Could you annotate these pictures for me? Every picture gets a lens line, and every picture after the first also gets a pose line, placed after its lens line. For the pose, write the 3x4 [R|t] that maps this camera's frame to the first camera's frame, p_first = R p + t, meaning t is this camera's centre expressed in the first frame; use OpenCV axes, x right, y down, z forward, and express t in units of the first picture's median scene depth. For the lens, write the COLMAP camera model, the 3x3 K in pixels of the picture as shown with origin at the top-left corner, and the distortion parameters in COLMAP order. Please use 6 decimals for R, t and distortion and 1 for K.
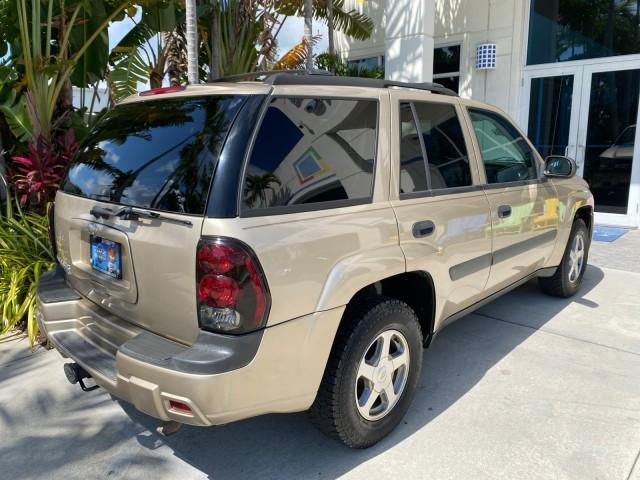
lens RADIAL K [[492.5, 0, 317.2], [0, 492.5, 234.9], [0, 0, 1]] dist [0.007593, -0.010785]
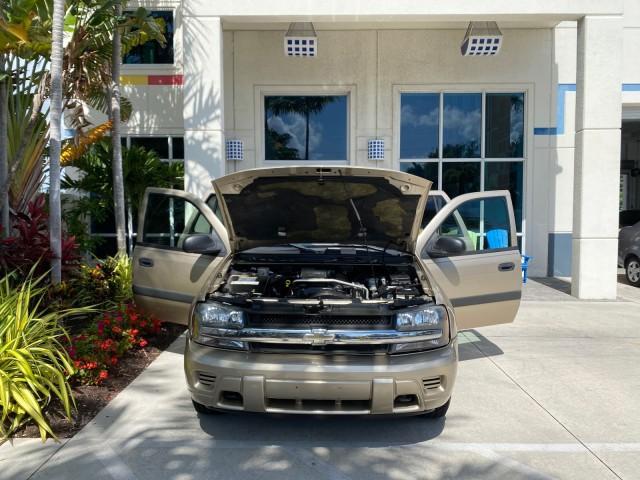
lens RADIAL K [[492.5, 0, 317.1], [0, 492.5, 238.3], [0, 0, 1]] dist [0.007593, -0.010785]
pose [[0.744043, -0.023862, 0.667706, -0.840819], [0.118475, 0.988237, -0.096703, 0.009988], [-0.657544, 0.151058, 0.738118, -0.048799]]
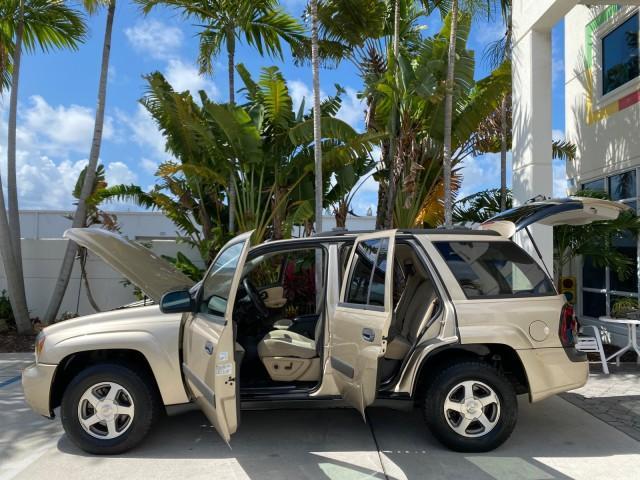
lens RADIAL K [[492.5, 0, 322.9], [0, 492.5, 238.1], [0, 0, 1]] dist [0.007593, -0.010785]
pose [[0.691509, -0.013391, -0.722244, 1.242346], [-0.154261, 0.974027, -0.165756, -0.058953], [0.705705, 0.226036, 0.671482, 0.121363]]
